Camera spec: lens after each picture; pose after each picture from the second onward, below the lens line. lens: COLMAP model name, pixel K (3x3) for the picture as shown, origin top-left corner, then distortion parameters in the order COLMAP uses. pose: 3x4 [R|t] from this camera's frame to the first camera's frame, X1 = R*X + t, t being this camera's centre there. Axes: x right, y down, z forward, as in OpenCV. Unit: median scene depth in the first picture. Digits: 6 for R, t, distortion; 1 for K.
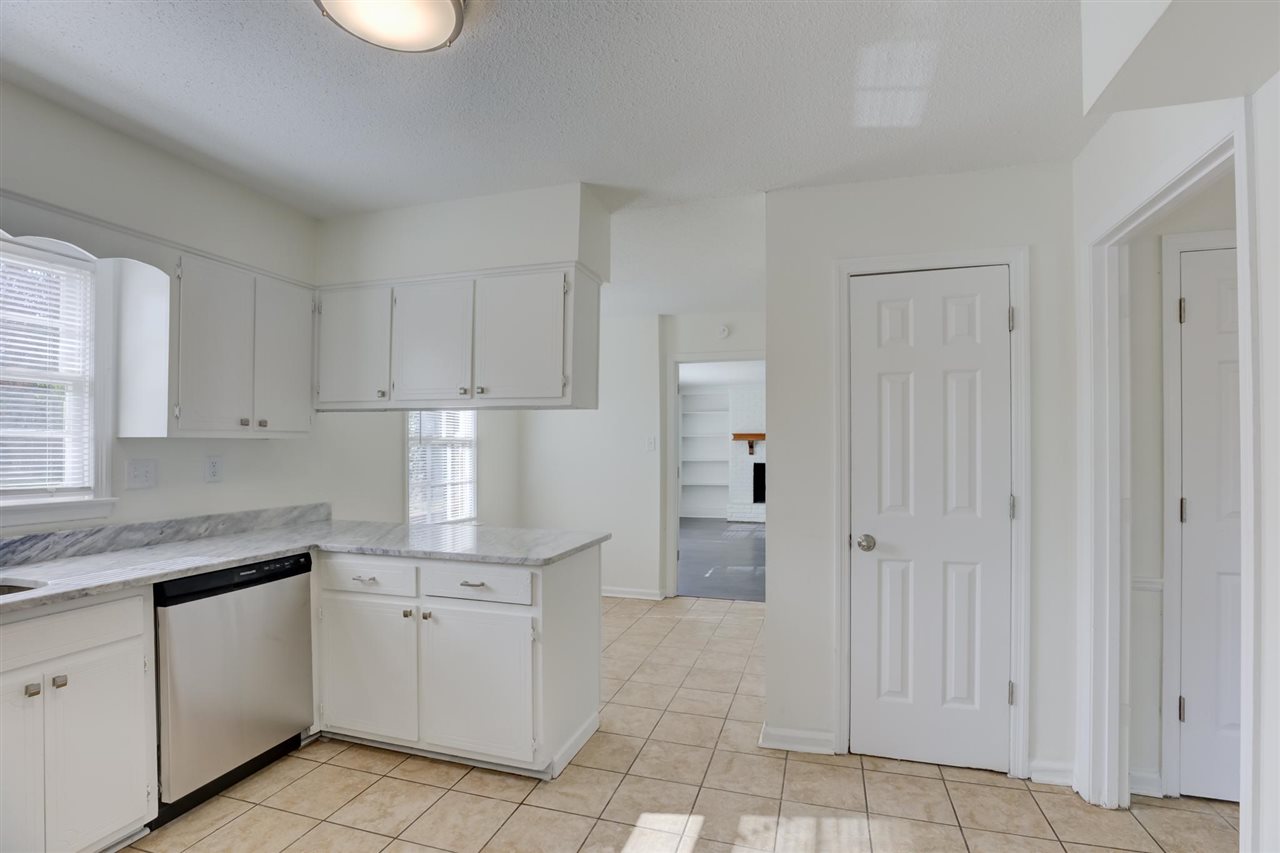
lens RADIAL K [[630.4, 0, 642.5], [0, 630.4, 439.7], [0, 0, 1]] dist [0.006025, 0.000559]
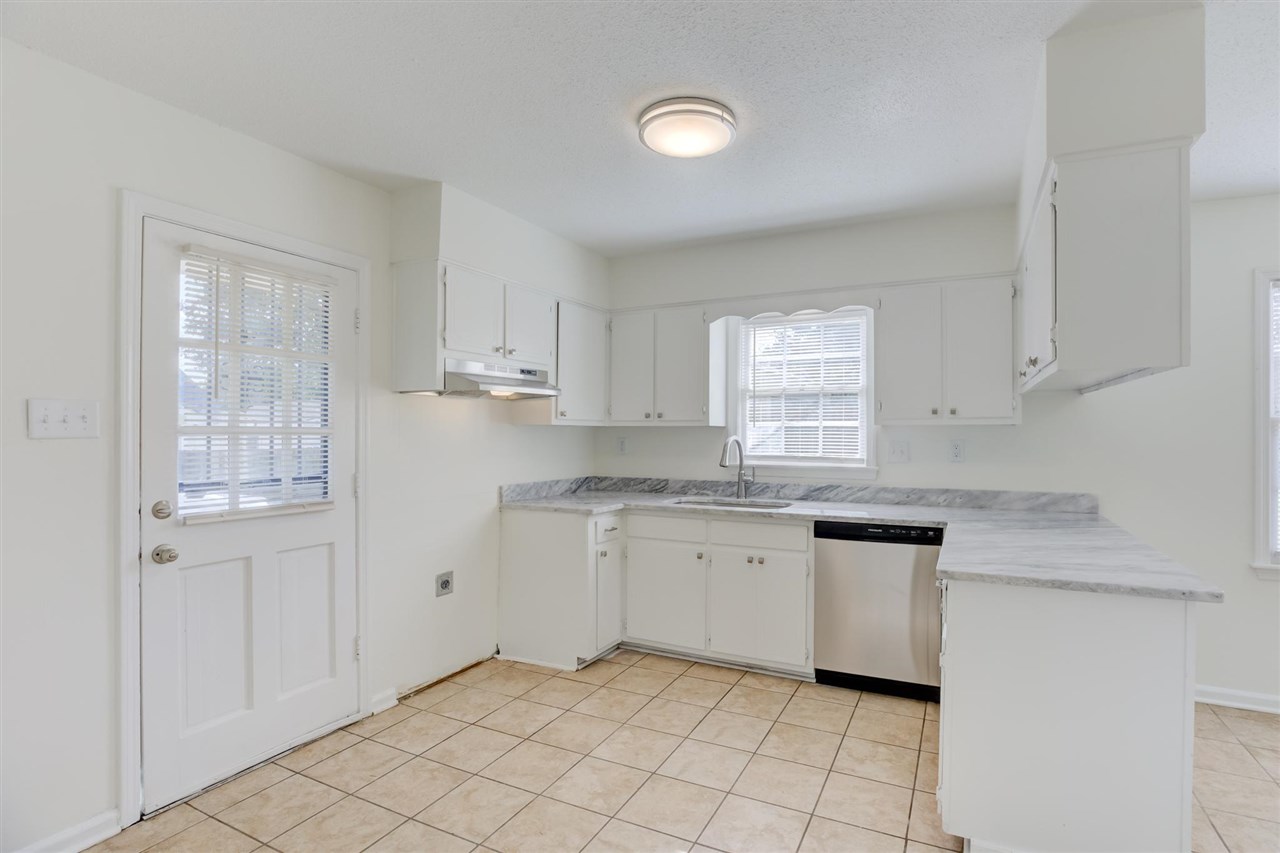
lens RADIAL K [[600.9, 0, 647.4], [0, 600.9, 429.9], [0, 0, 1]] dist [-0.030081, 0.003239]
pose [[-0.168327, -0.010435, -0.985676, 0.622112], [0.005754, 0.999917, -0.011568, 0.019170], [0.985714, -0.007619, -0.168253, 0.730609]]
